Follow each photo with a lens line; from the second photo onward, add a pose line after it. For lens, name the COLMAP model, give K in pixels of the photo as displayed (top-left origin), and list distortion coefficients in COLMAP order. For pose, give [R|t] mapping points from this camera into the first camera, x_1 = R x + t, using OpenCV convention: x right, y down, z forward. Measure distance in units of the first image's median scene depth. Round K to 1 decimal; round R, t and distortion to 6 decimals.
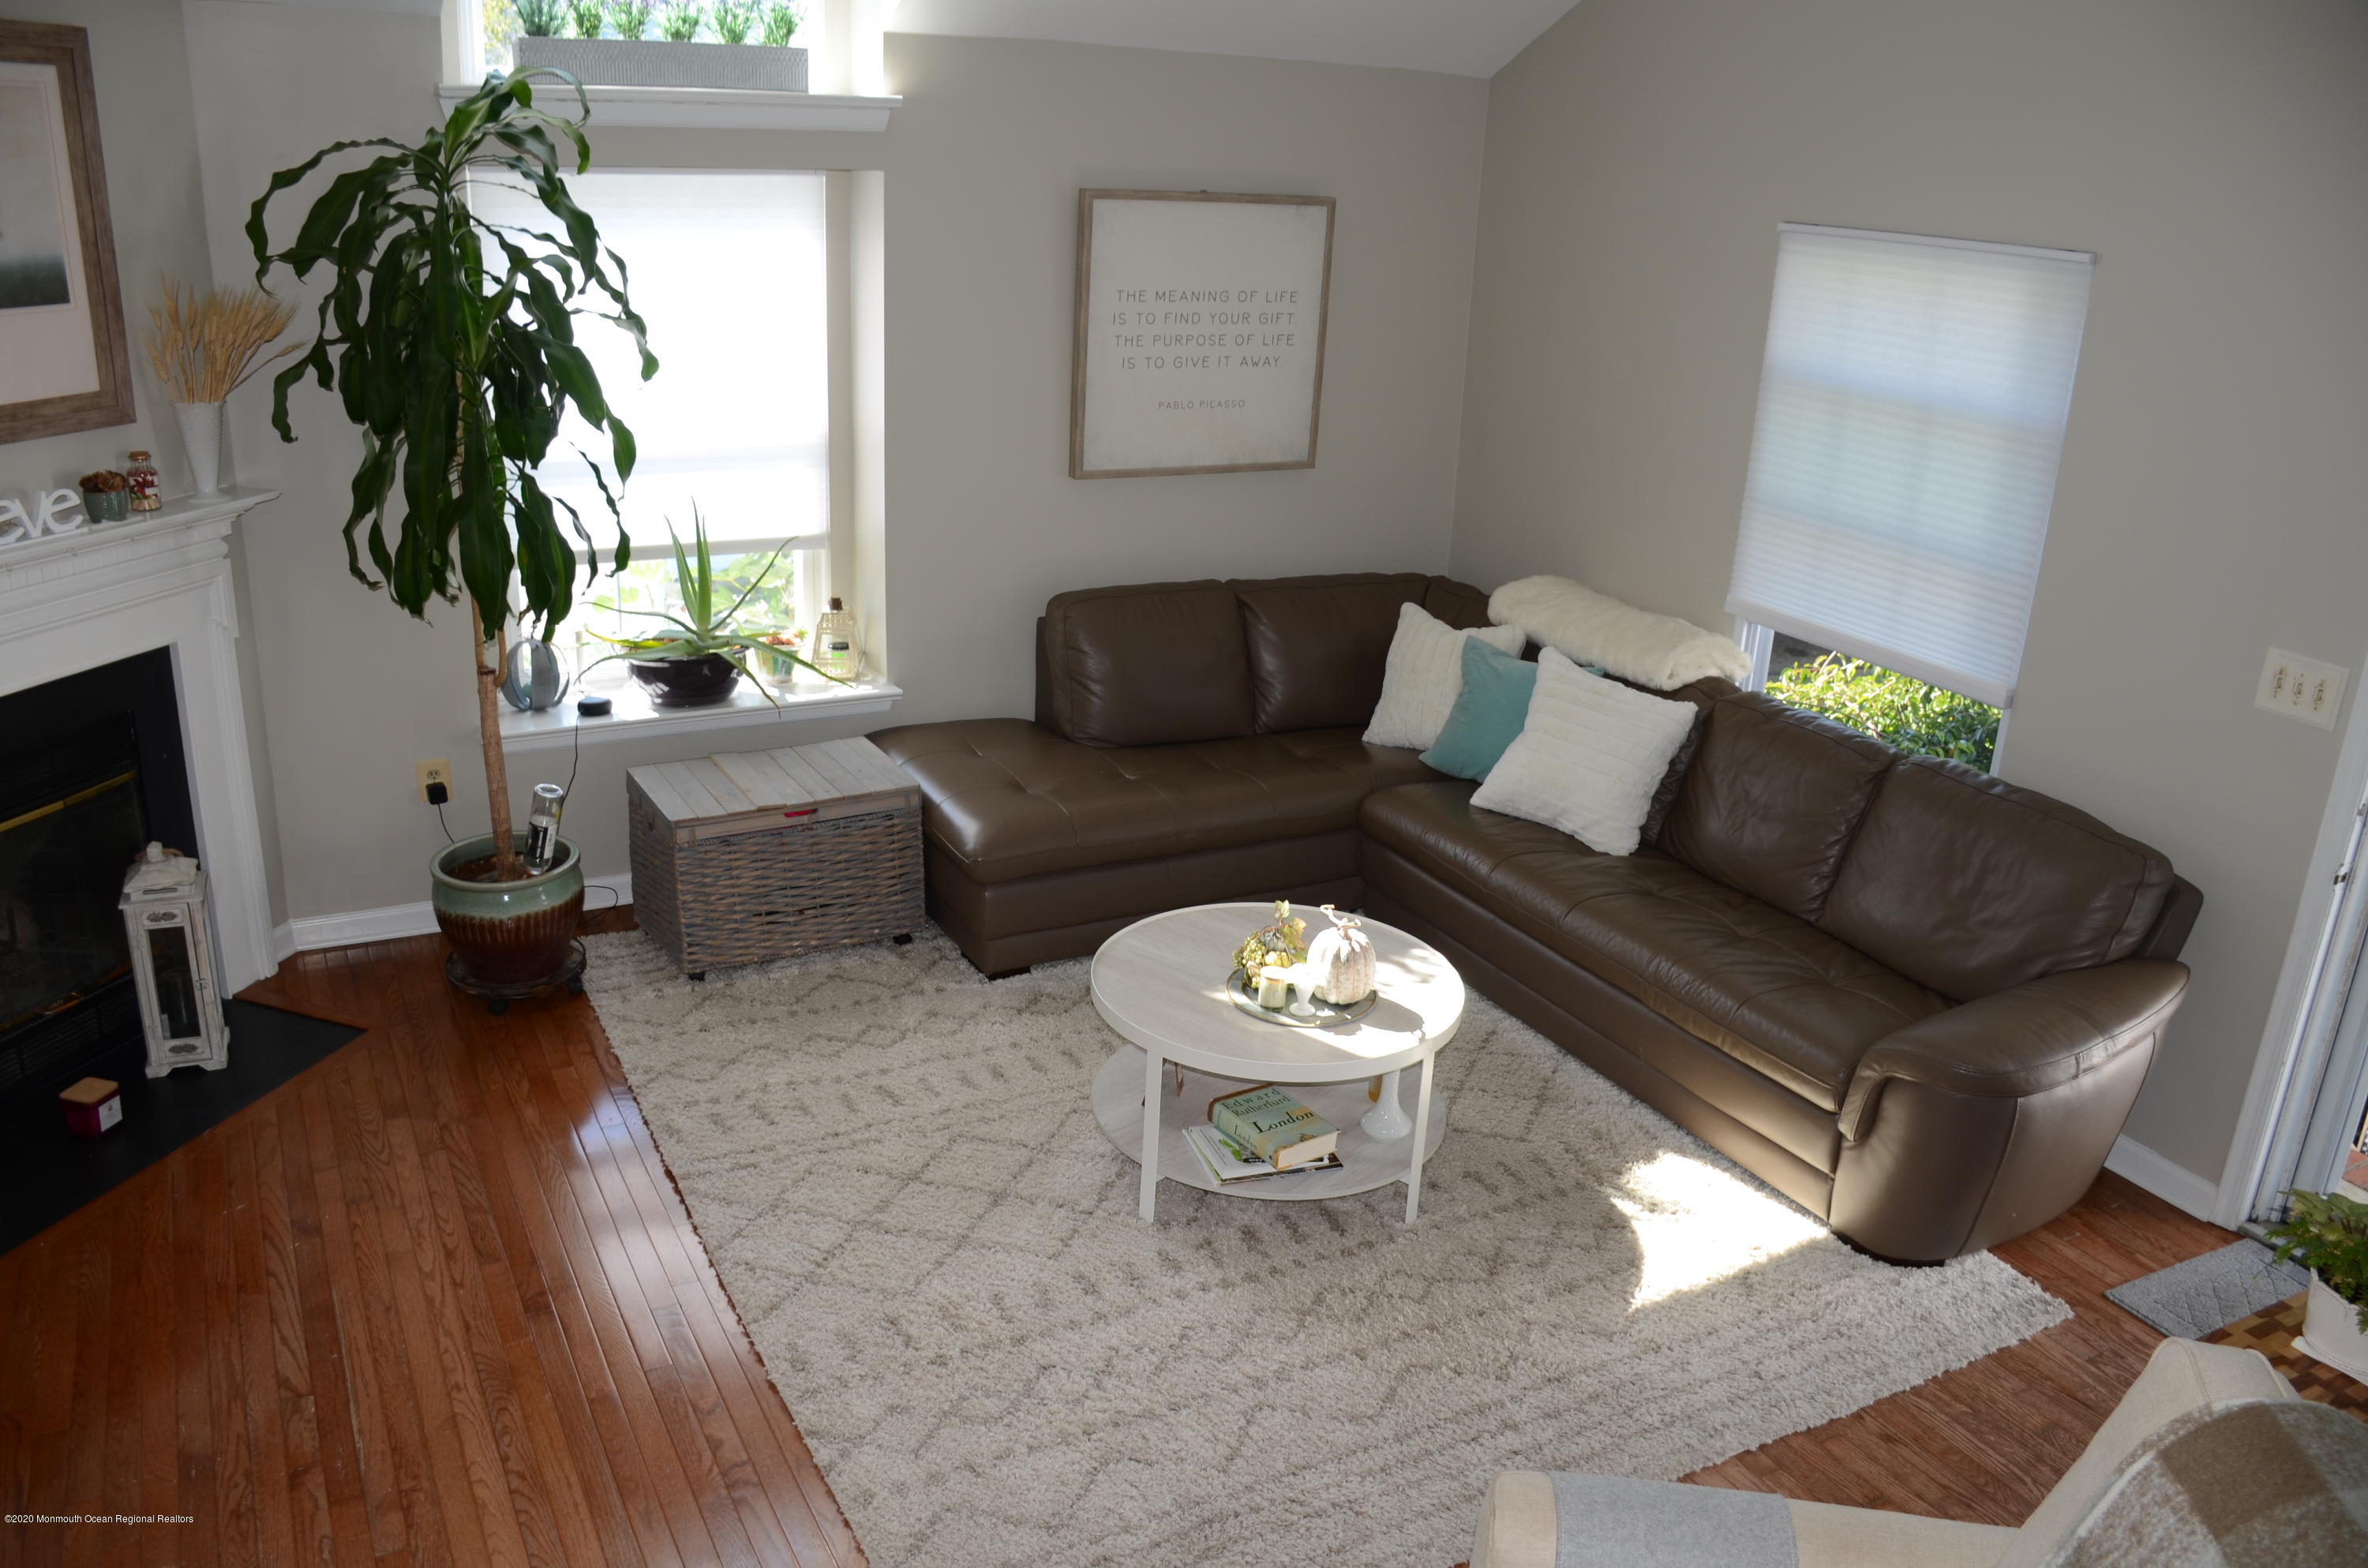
lens RADIAL K [[1836.2, 0, 1183.9], [0, 1836.2, 803.5], [0, 0, 1]] dist [-0.153730, 0.109873]
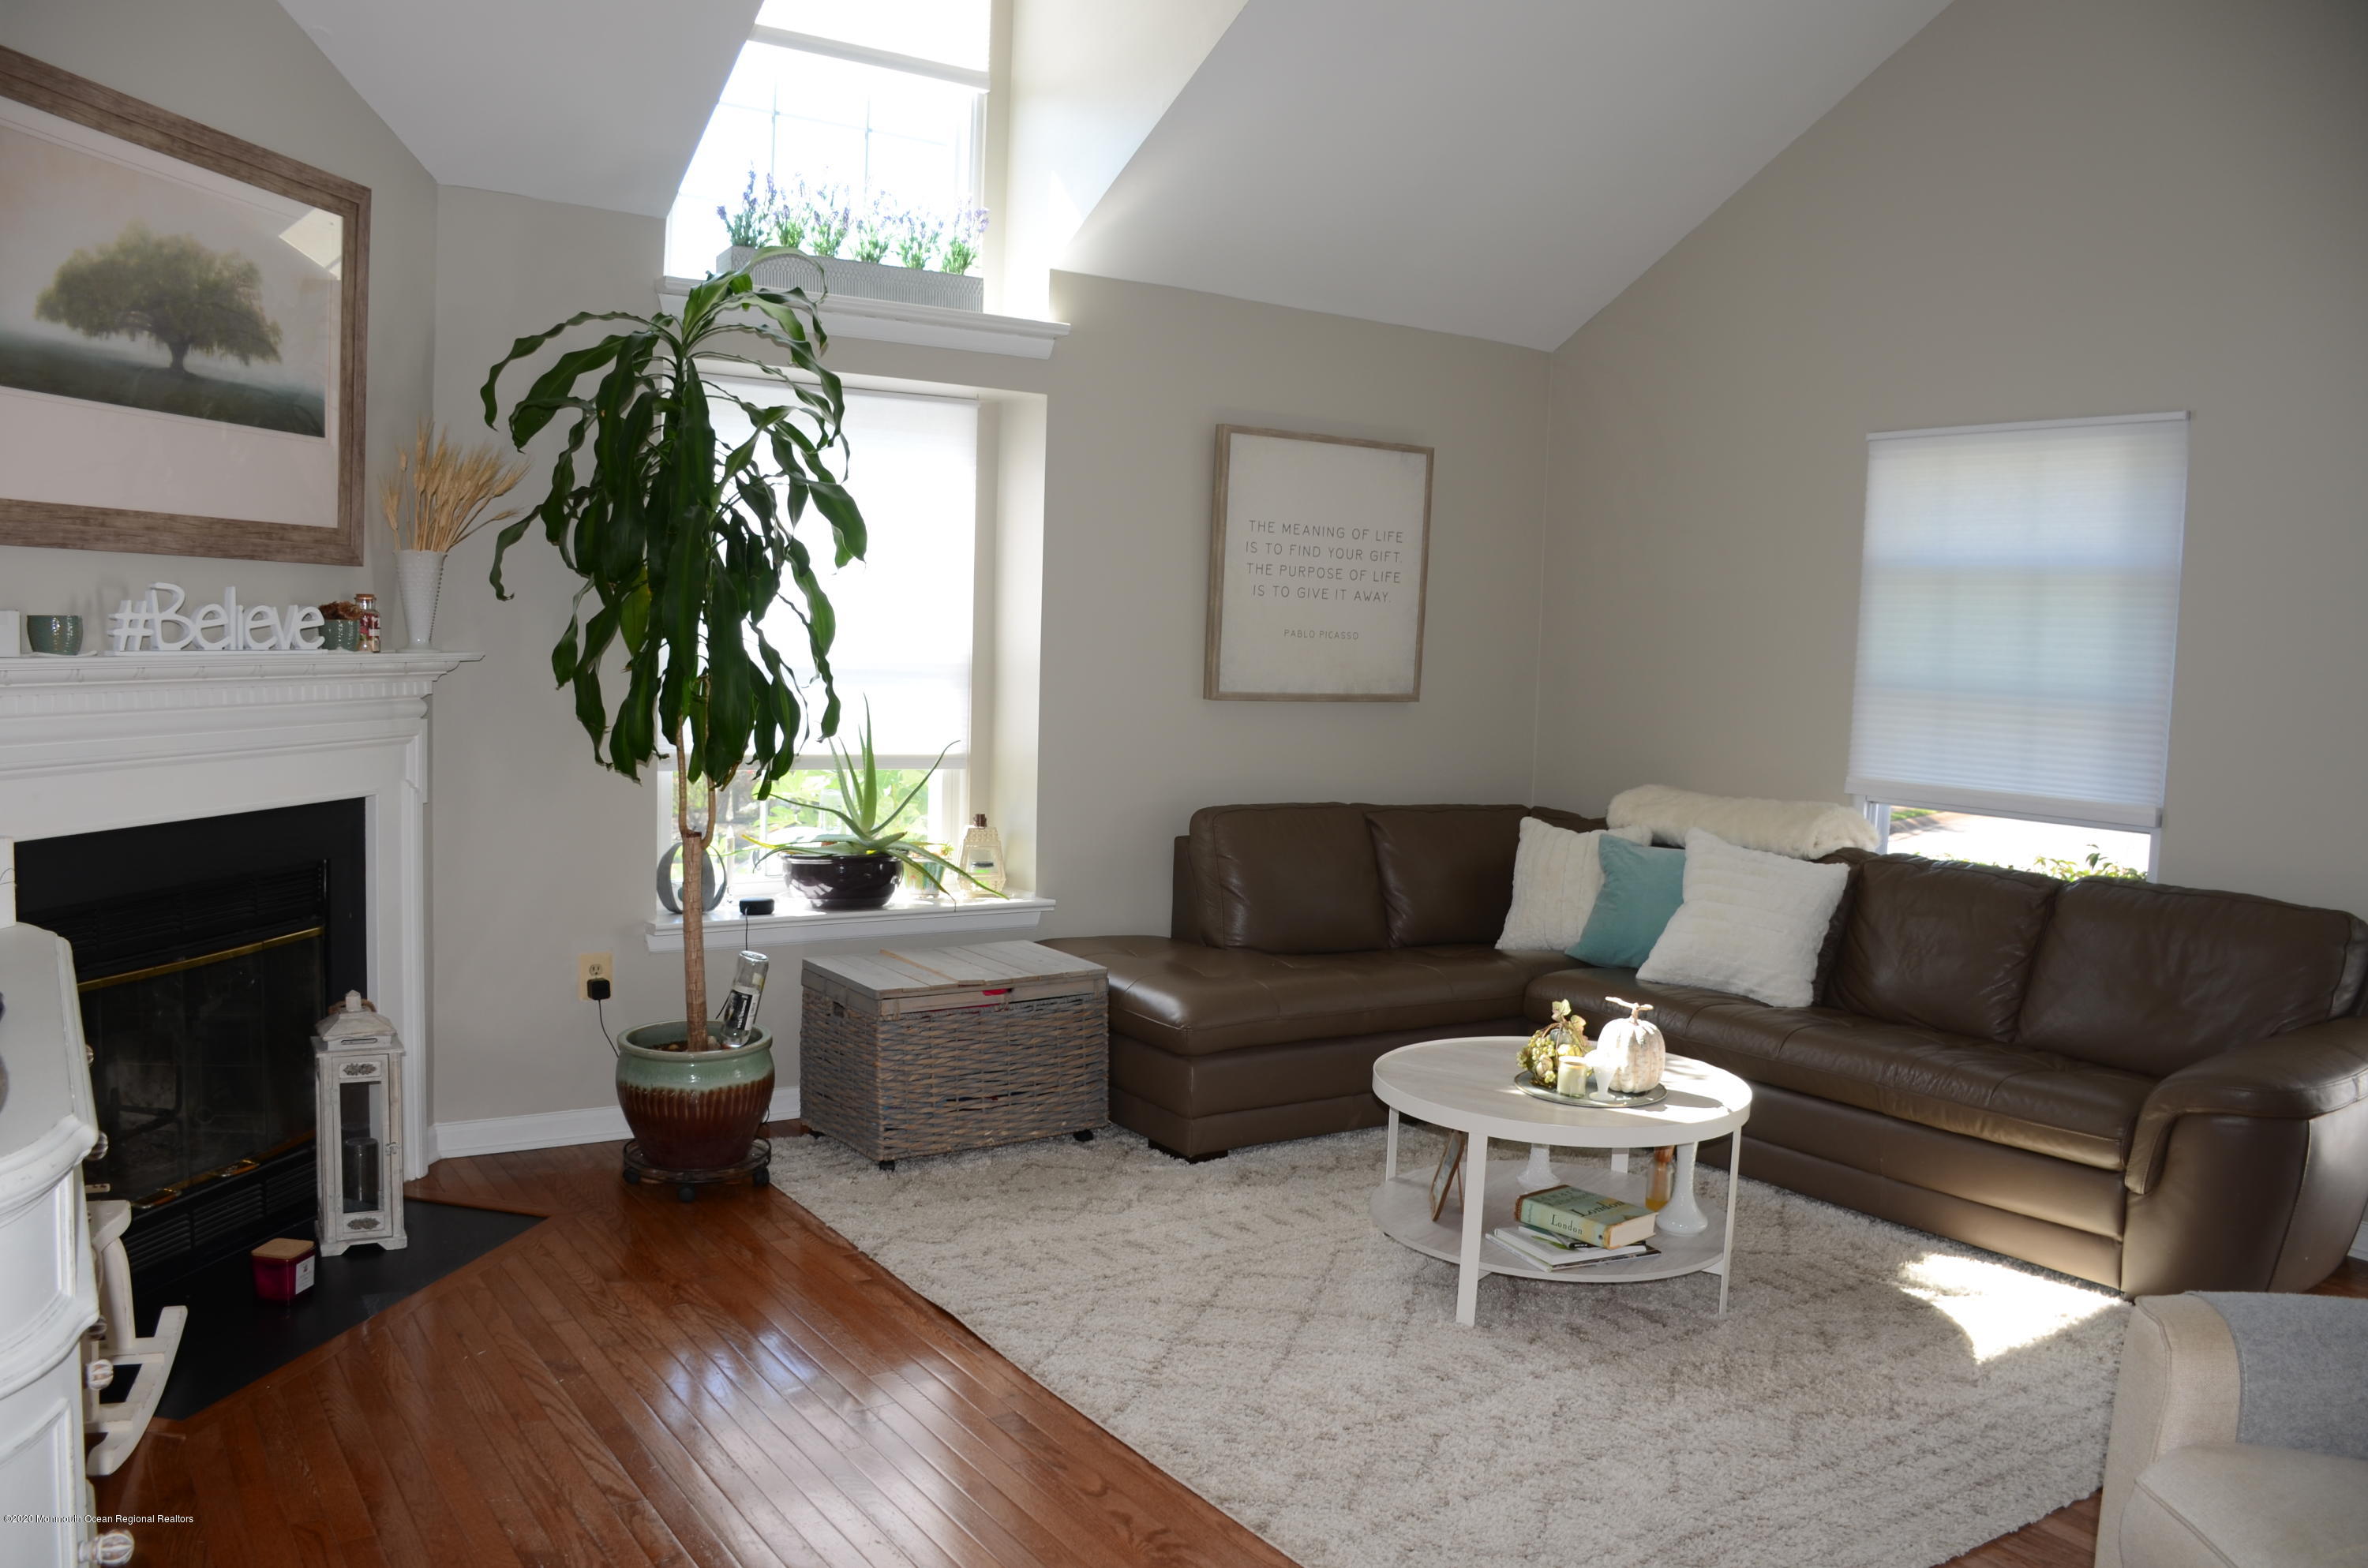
lens RADIAL K [[1836.2, 0, 1183.9], [0, 1836.2, 803.5], [0, 0, 1]] dist [-0.153730, 0.109873]
pose [[0.994768, -0.020648, 0.100056, -0.211420], [0.045005, 0.967784, -0.247727, 0.158109], [-0.091717, 0.250934, 0.963649, 0.024096]]
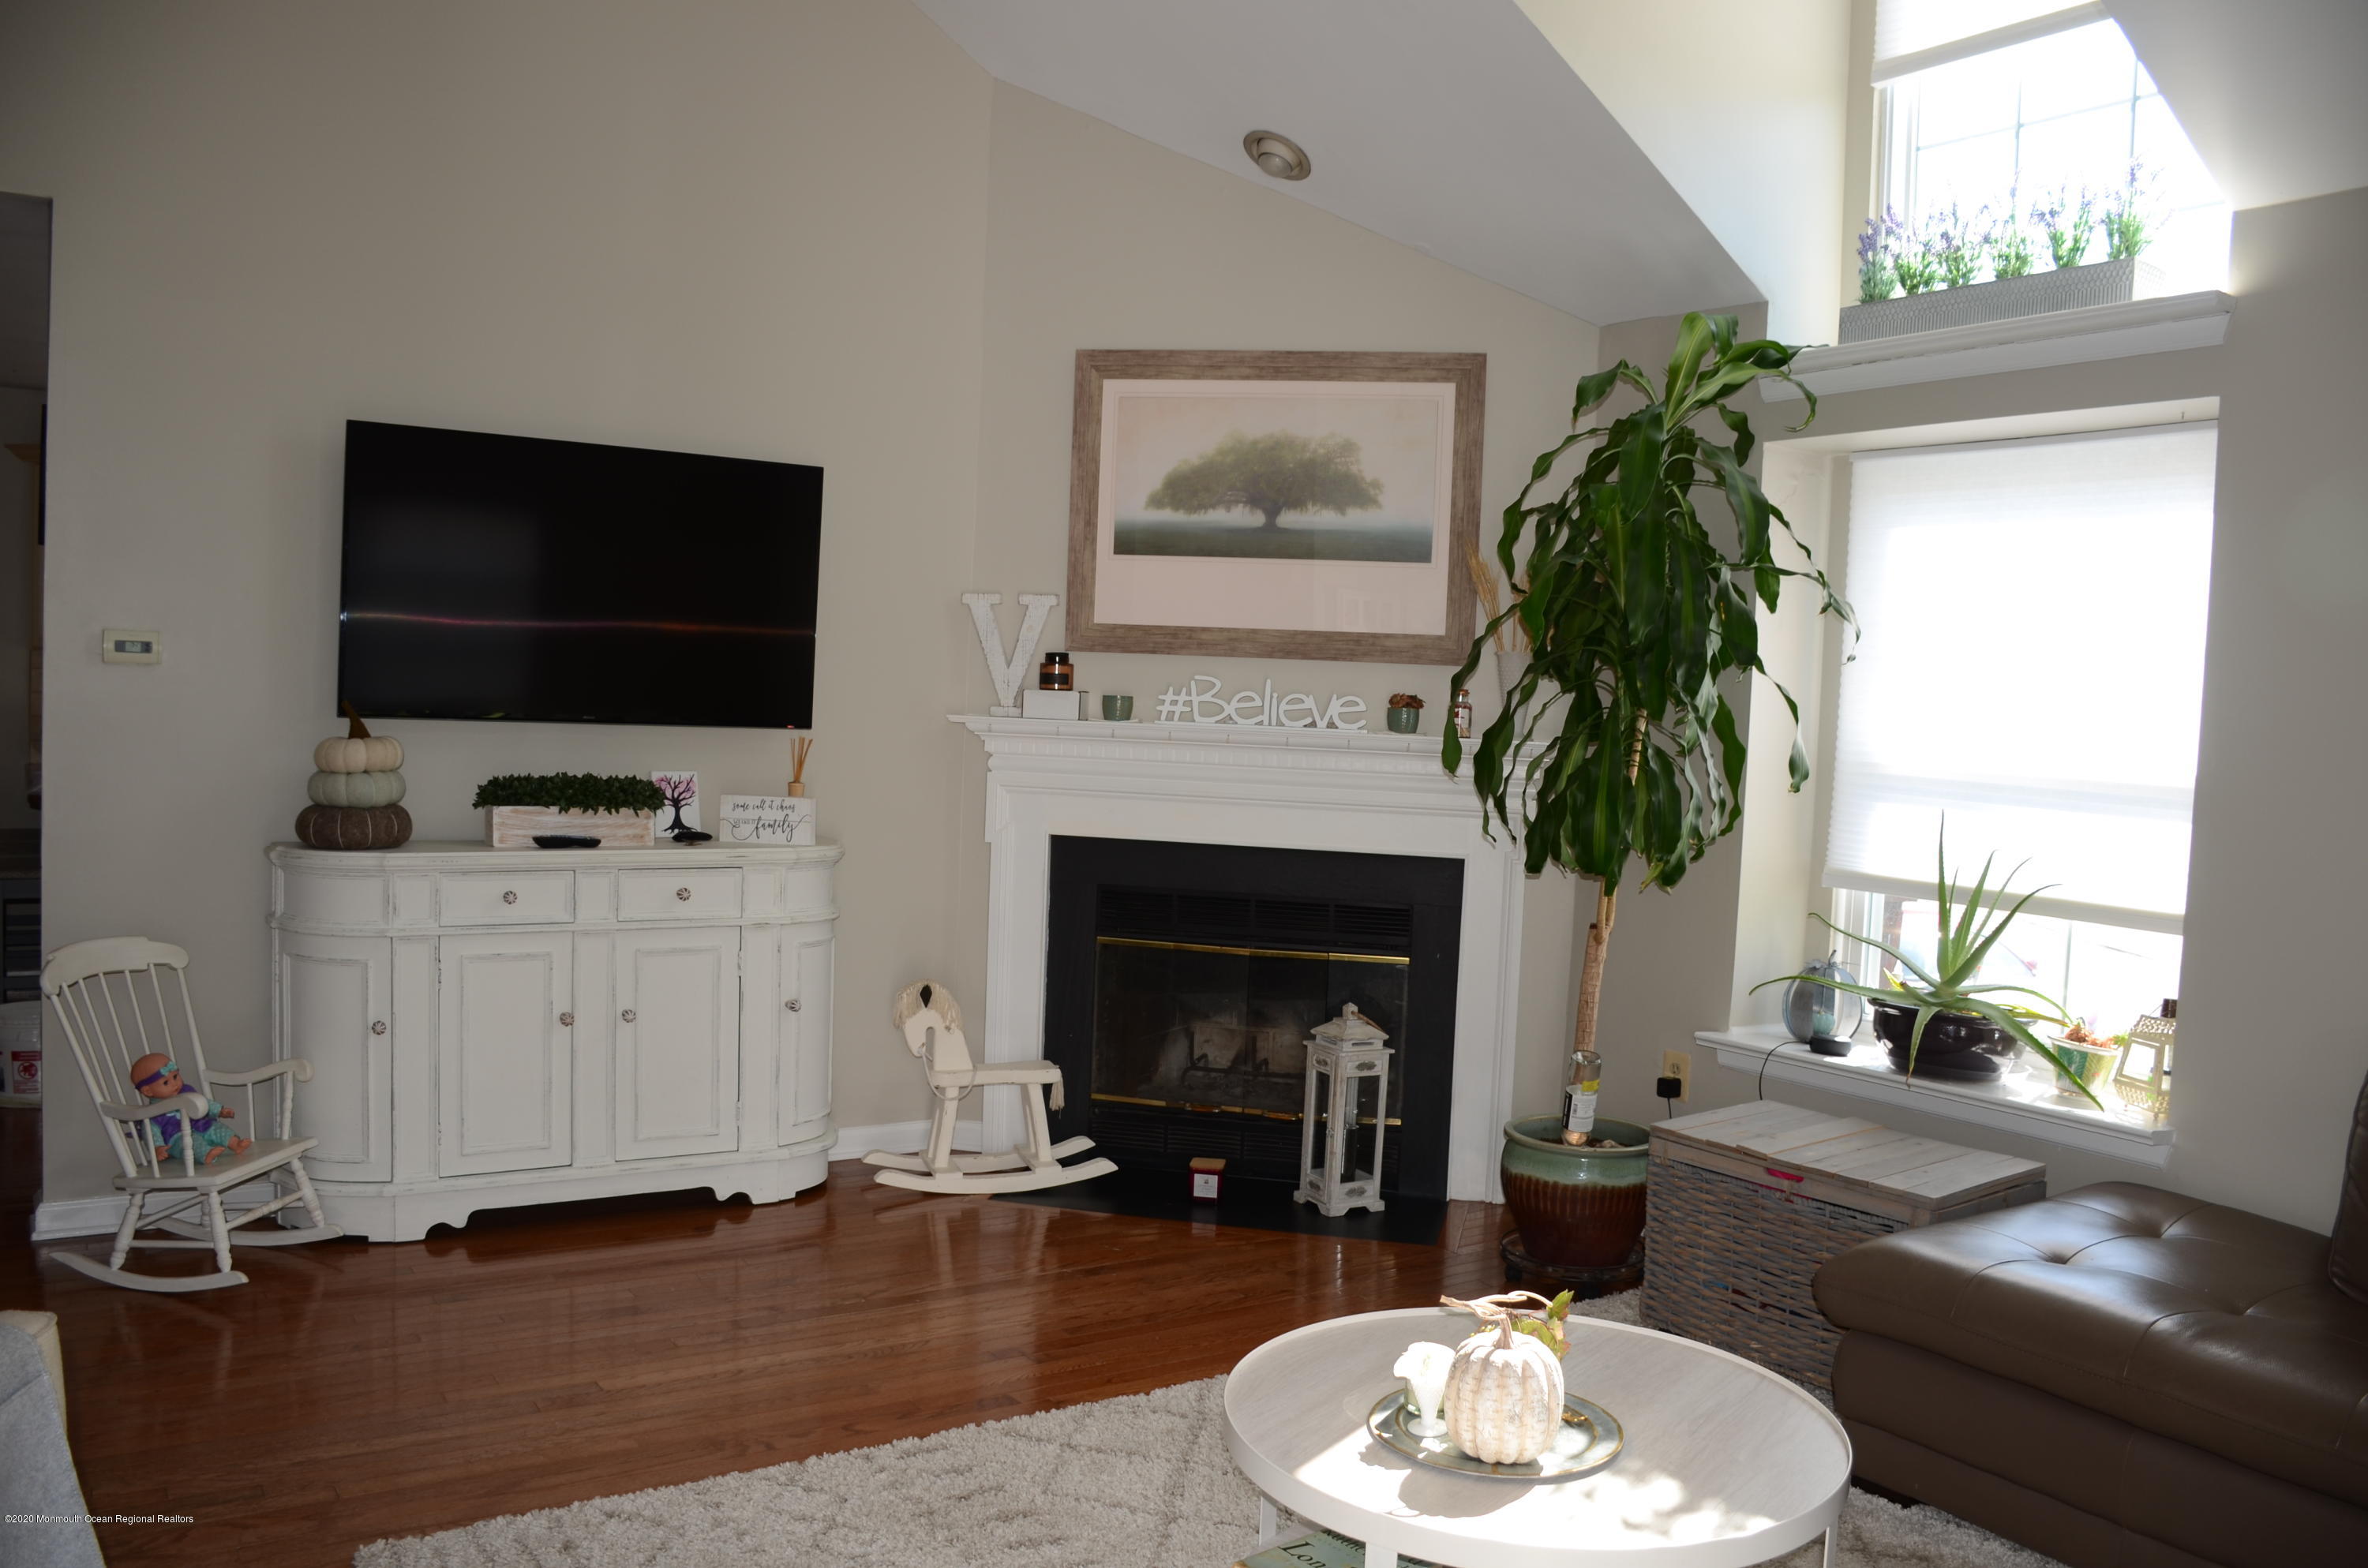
lens RADIAL K [[1836.2, 0, 1183.9], [0, 1836.2, 803.5], [0, 0, 1]] dist [-0.153730, 0.109873]
pose [[0.099017, 0.017077, -0.994939, 0.529749], [-0.376257, 0.926265, -0.021547, -0.029067], [0.921209, 0.376486, 0.098141, 0.646390]]
